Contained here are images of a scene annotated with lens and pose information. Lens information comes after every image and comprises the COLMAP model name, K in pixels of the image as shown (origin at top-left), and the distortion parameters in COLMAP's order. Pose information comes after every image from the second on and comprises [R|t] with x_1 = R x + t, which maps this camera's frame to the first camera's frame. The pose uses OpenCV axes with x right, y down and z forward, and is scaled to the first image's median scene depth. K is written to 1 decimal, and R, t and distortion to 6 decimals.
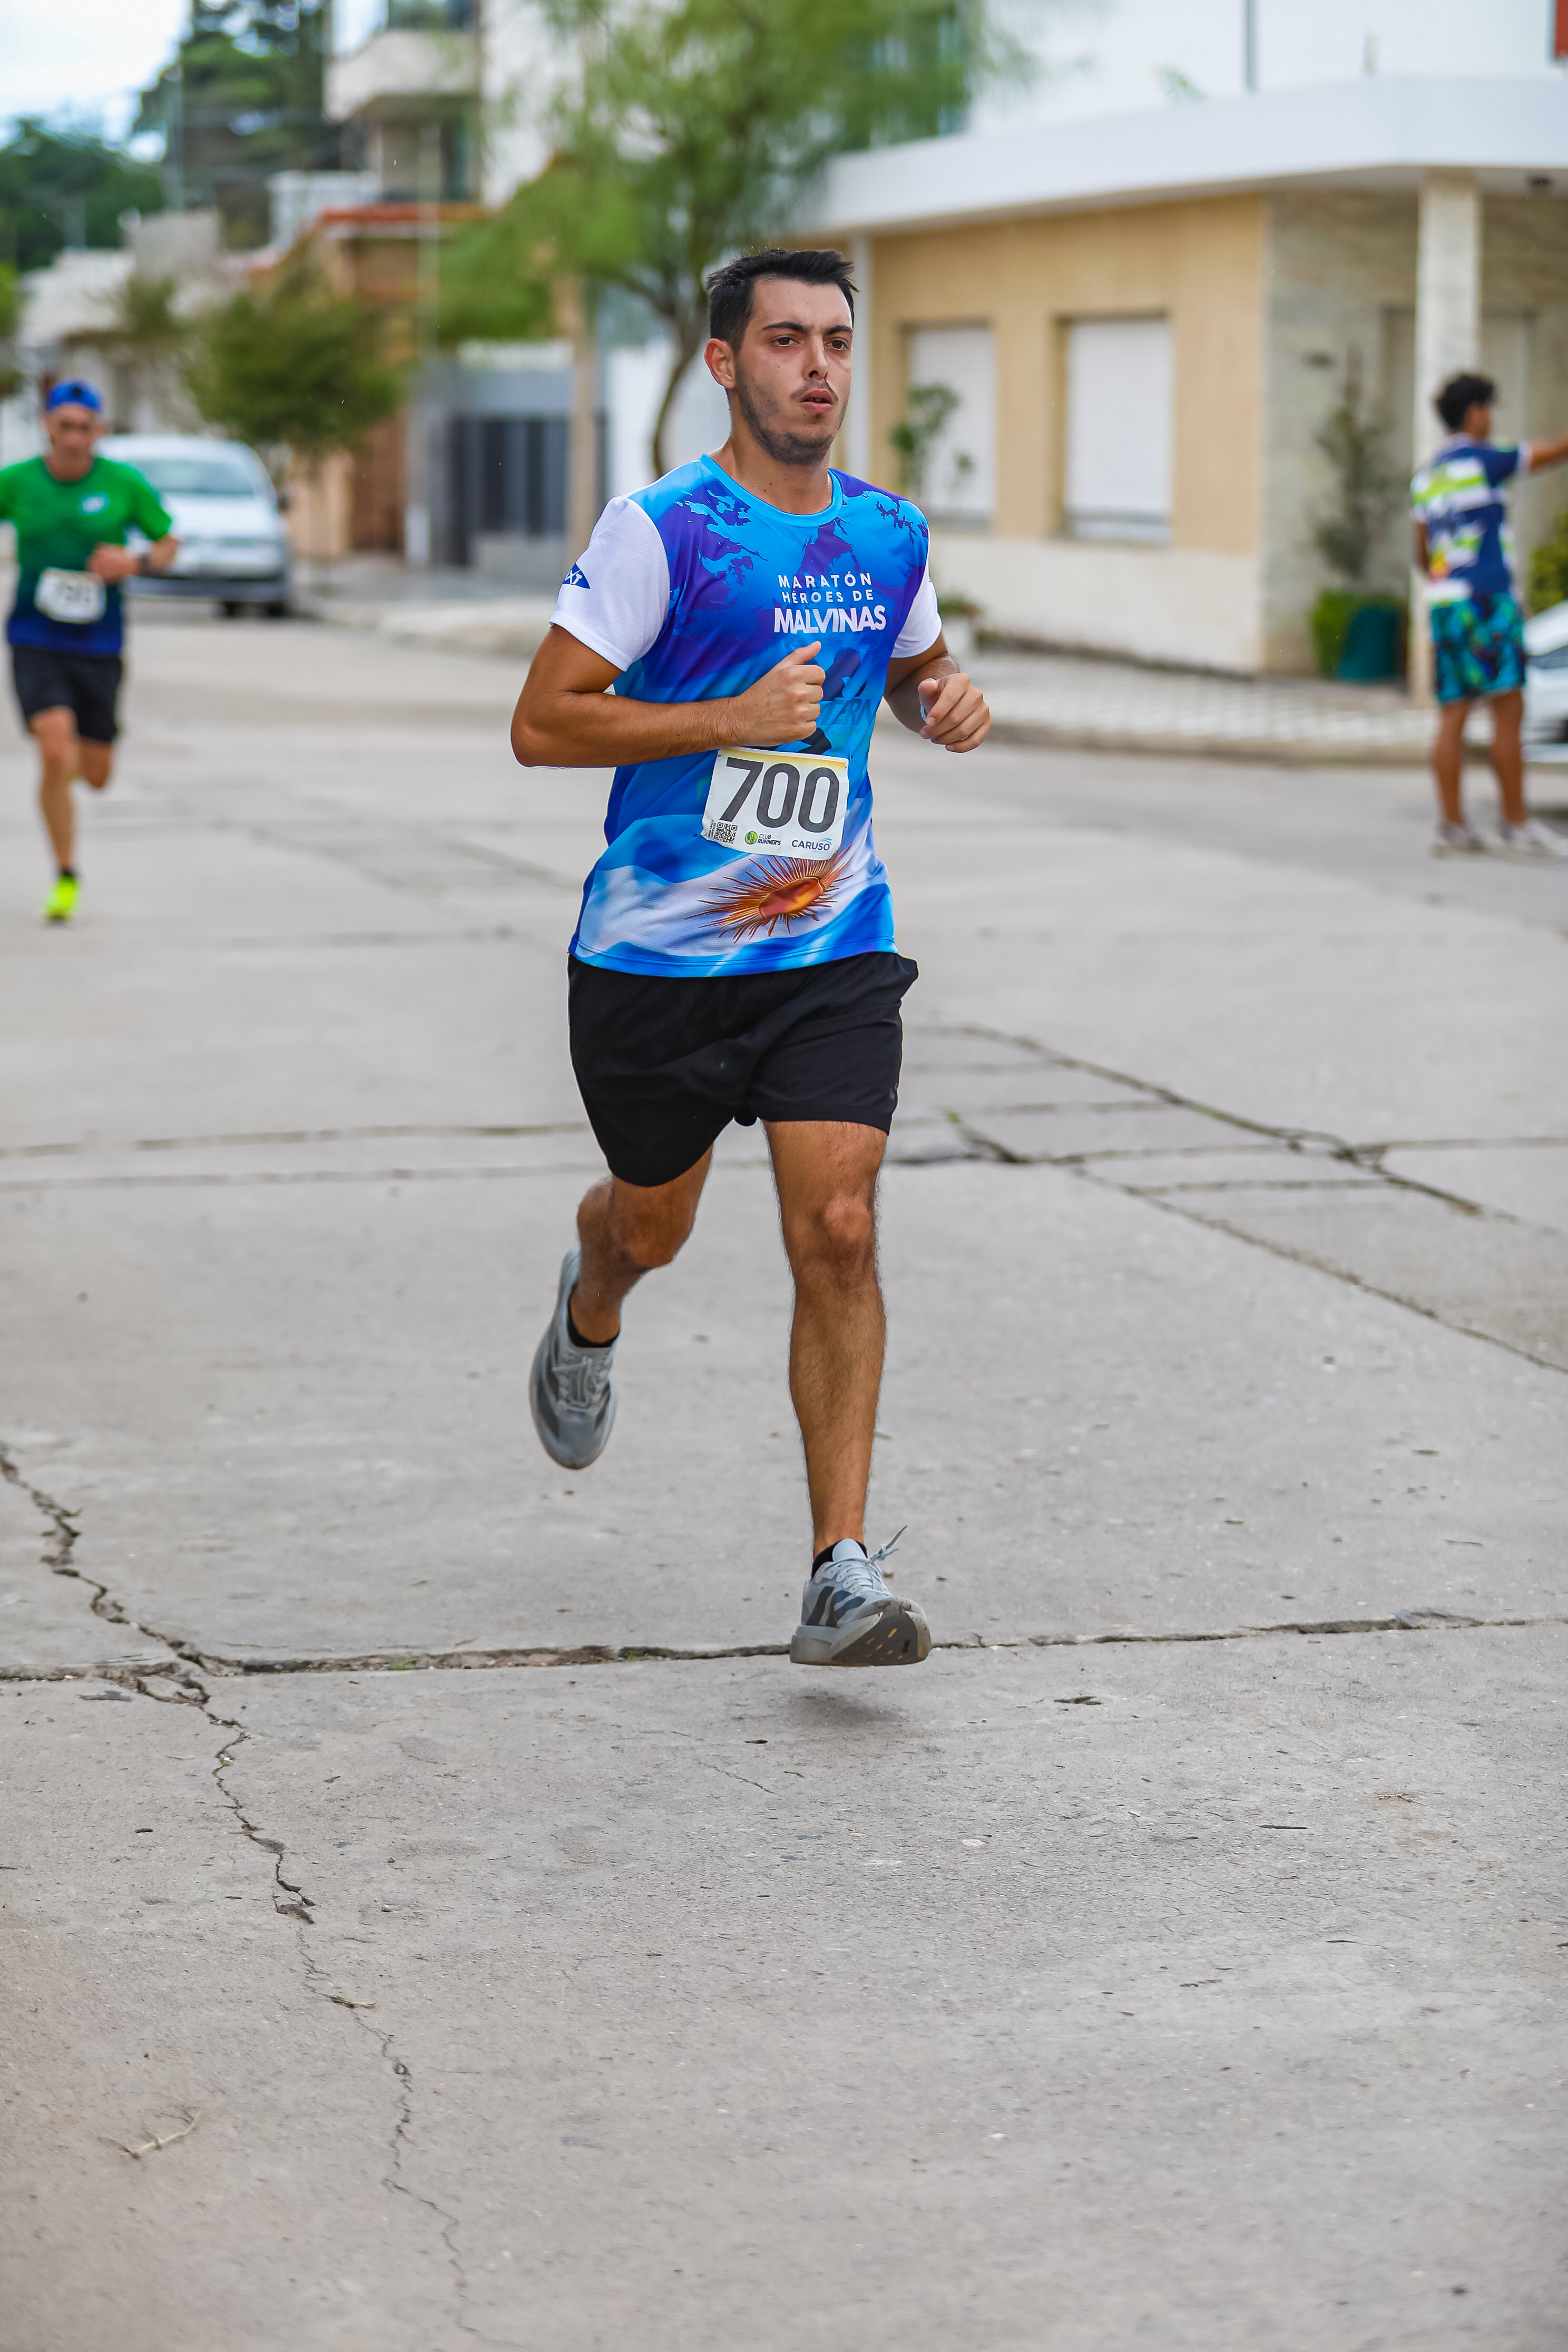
lens RADIAL K [[6029.3, 0, 784.0], [0, 6029.3, 1176.0], [0, 0, 1]] dist [-0.212172, 1.221483]
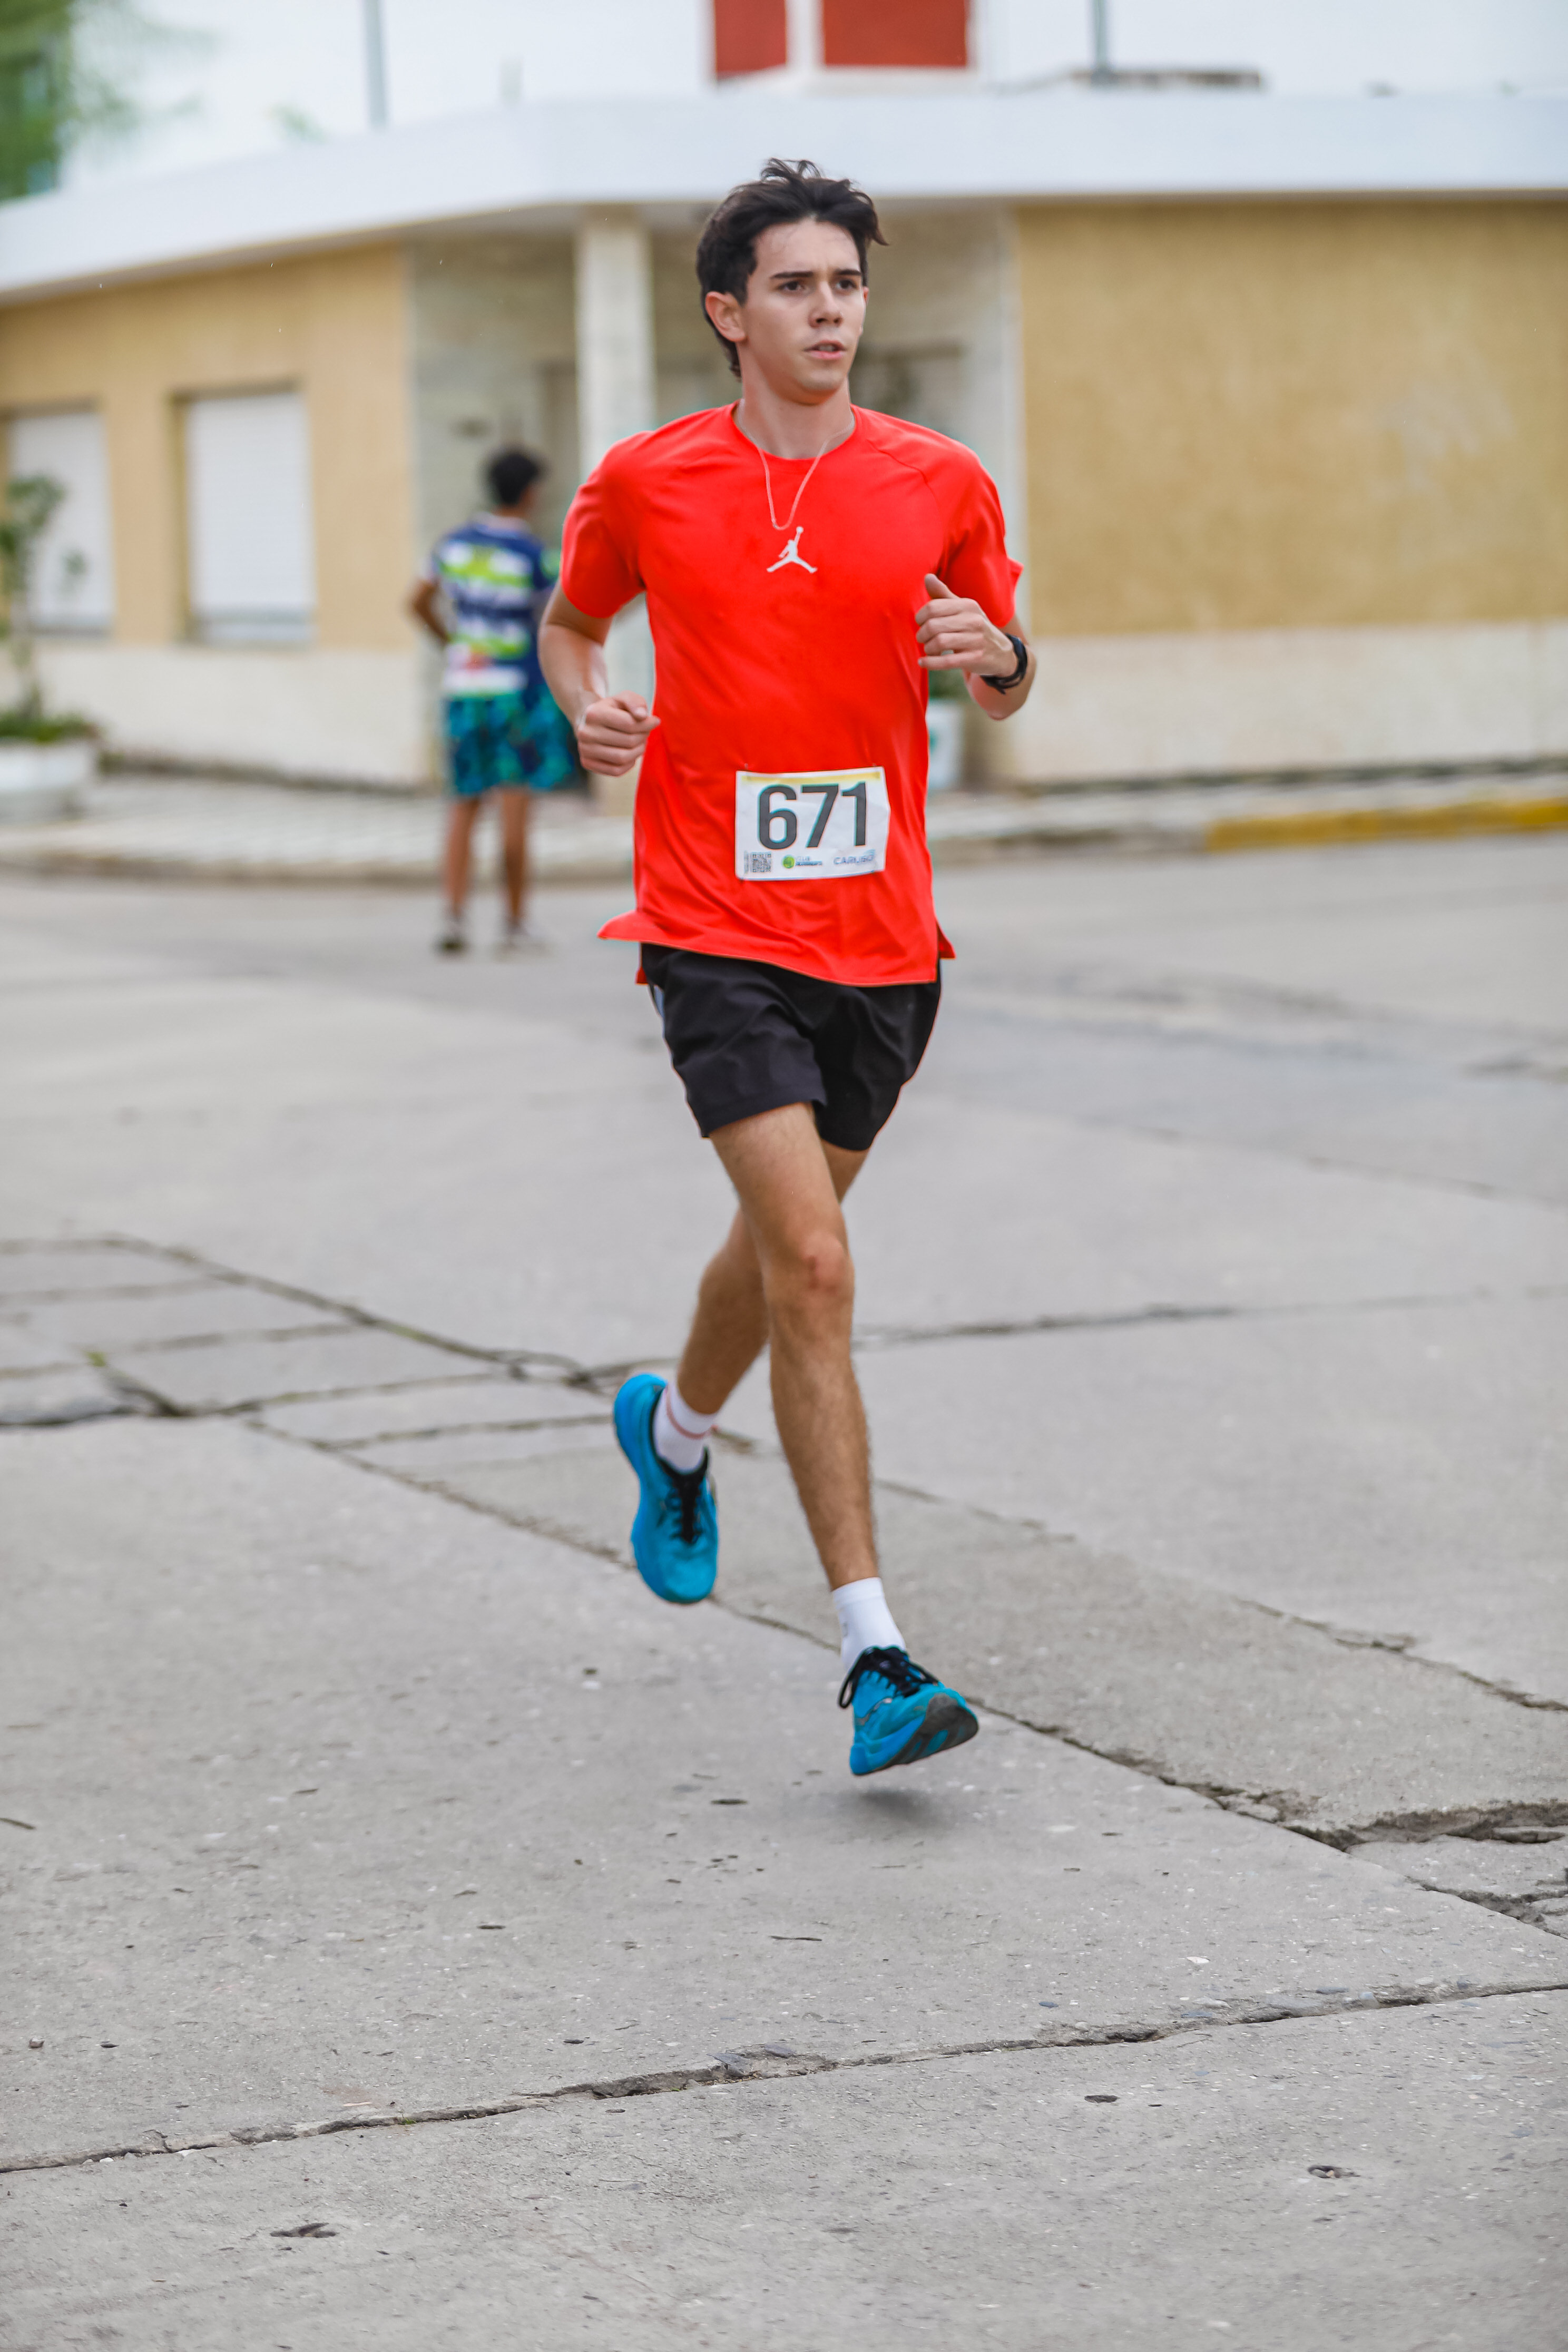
lens RADIAL K [[6475.0, 0, 784.0], [0, 6475.0, 1176.0], [0, 0, 1]] dist [-0.093998, 1.174235]
pose [[0.989646, -0.055213, 0.132484, 0.006322], [0.058178, 0.998133, -0.018612, -0.014859], [-0.131209, 0.026127, 0.991010, 0.137853]]
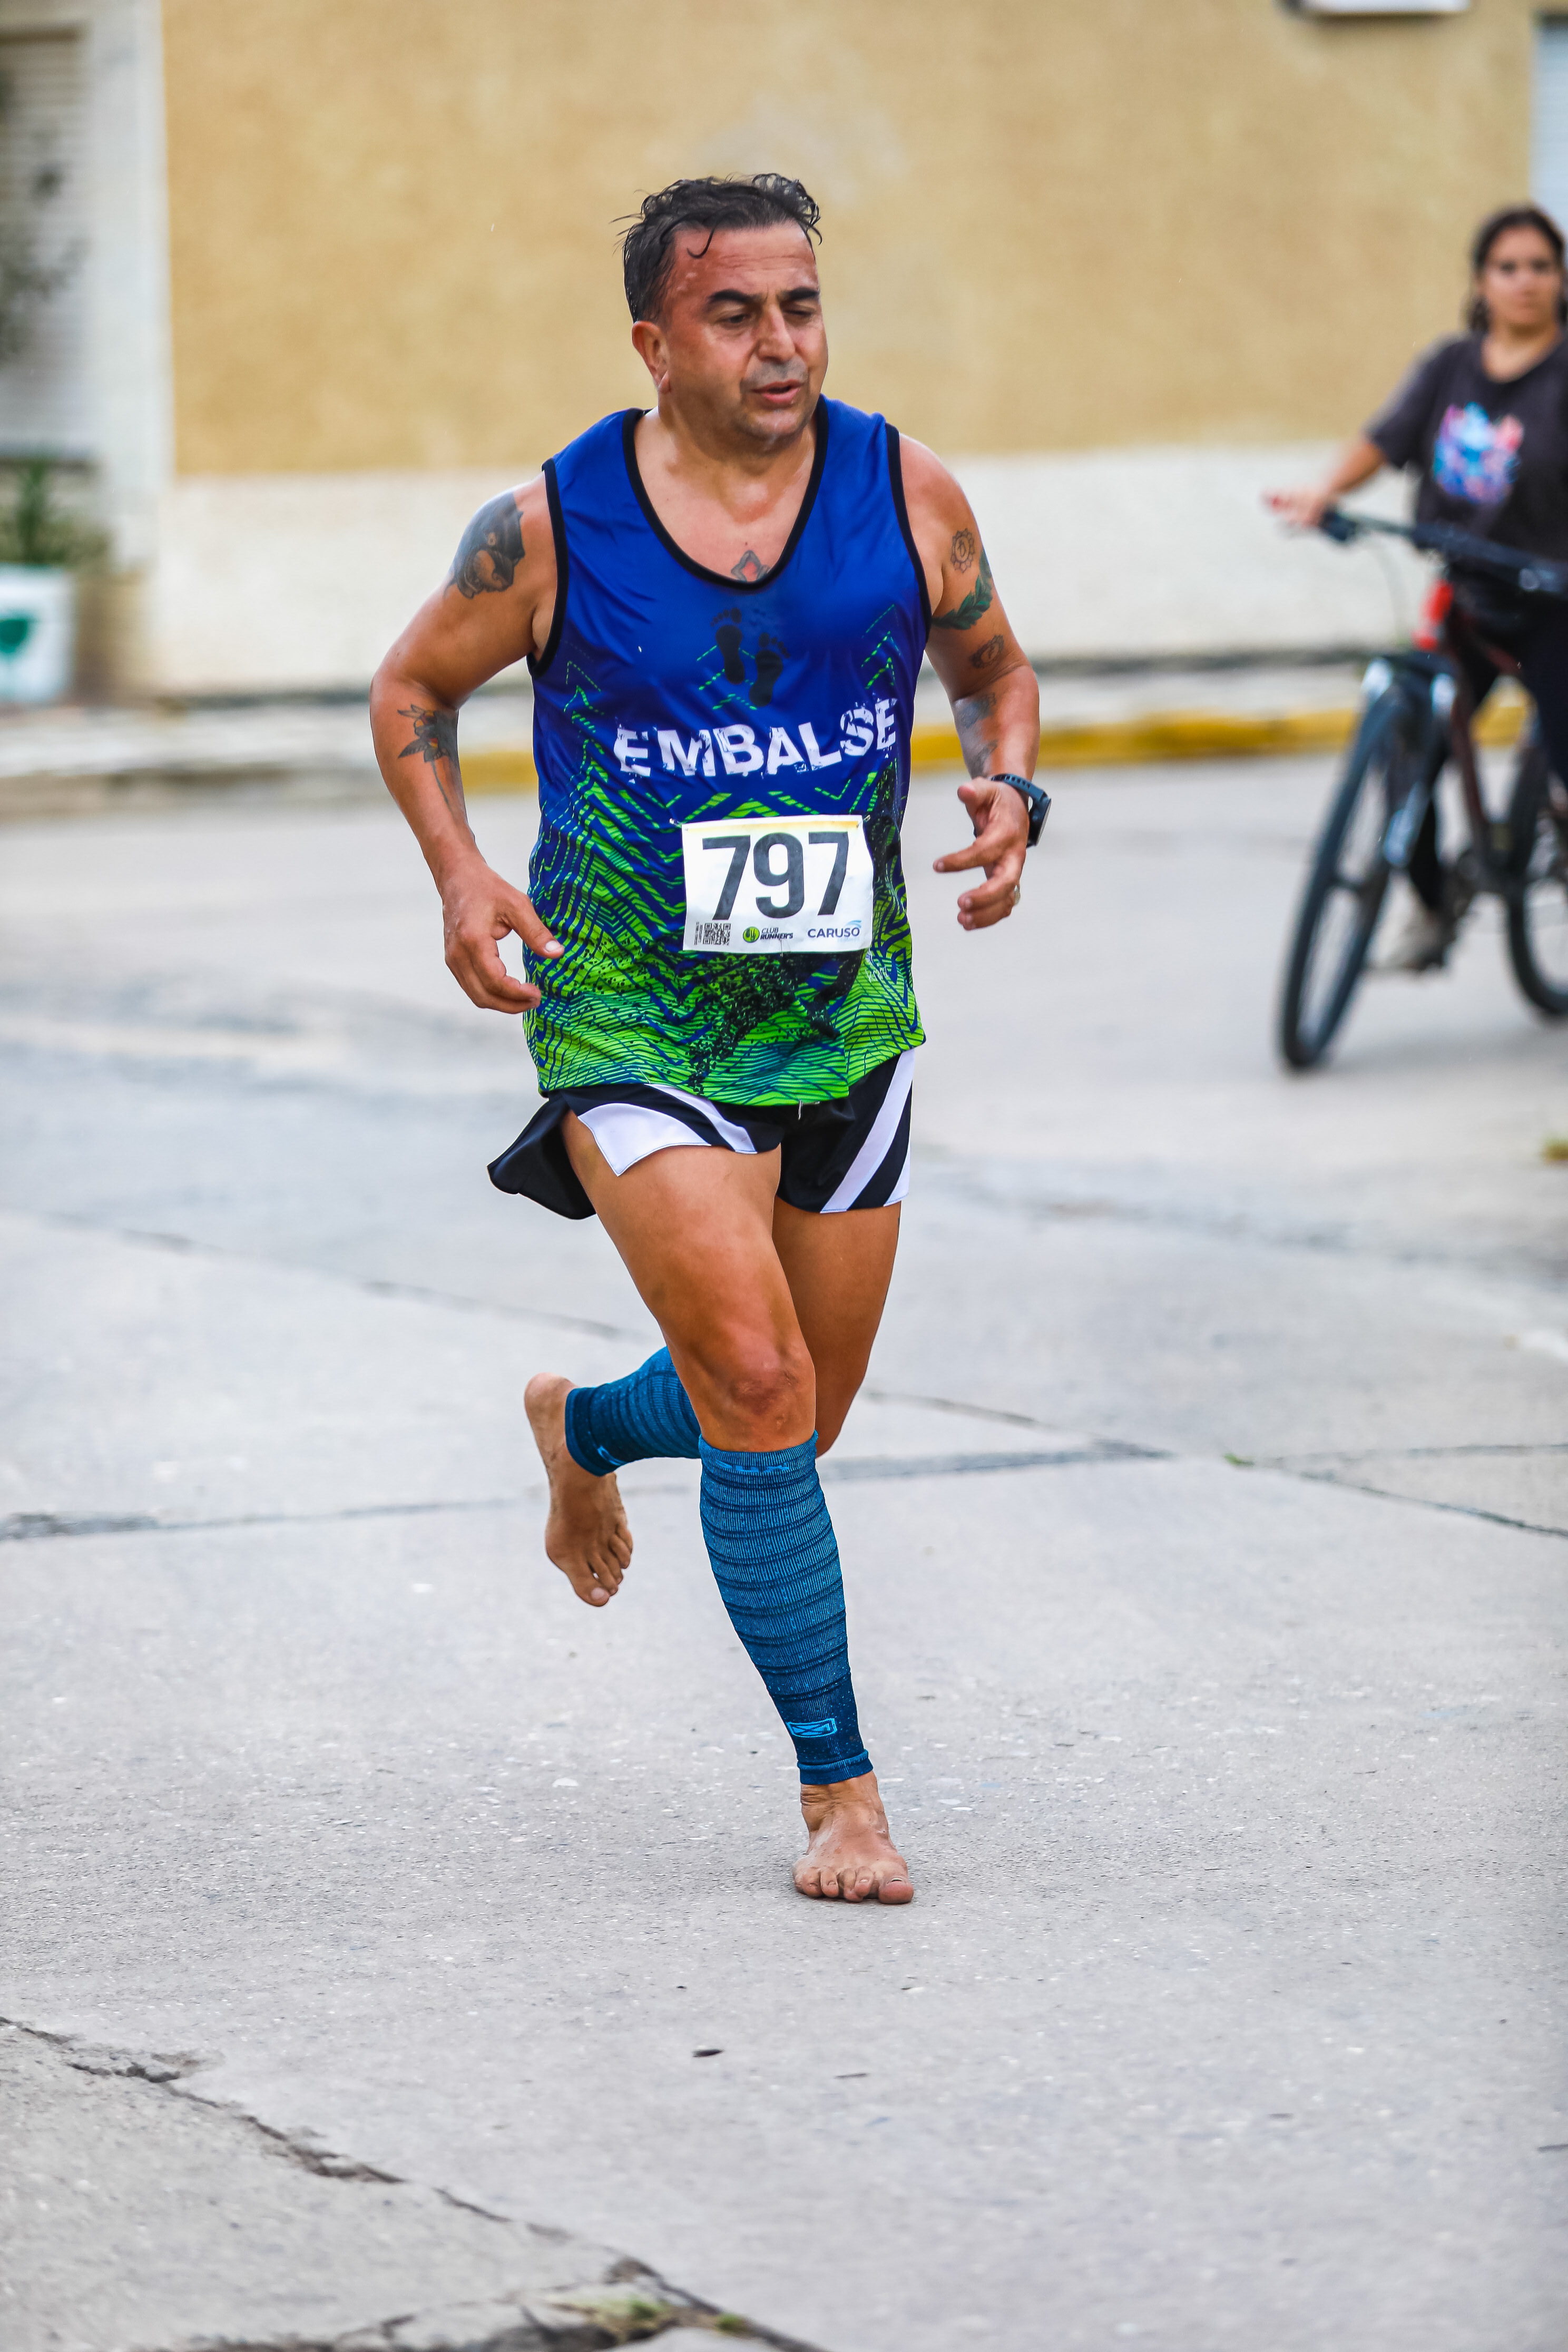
lens RADIAL K [[9453.6, 0, 784.0], [0, 9453.6, 1176.0], [0, 0, 1]] dist [0.538001, 4.407158]
pose [[0.977026, -0.048432, 0.207543, 0.073915], [0.054177, 0.998287, -0.022086, -0.019154], [-0.206118, 0.032823, 0.977976, 0.163430]]
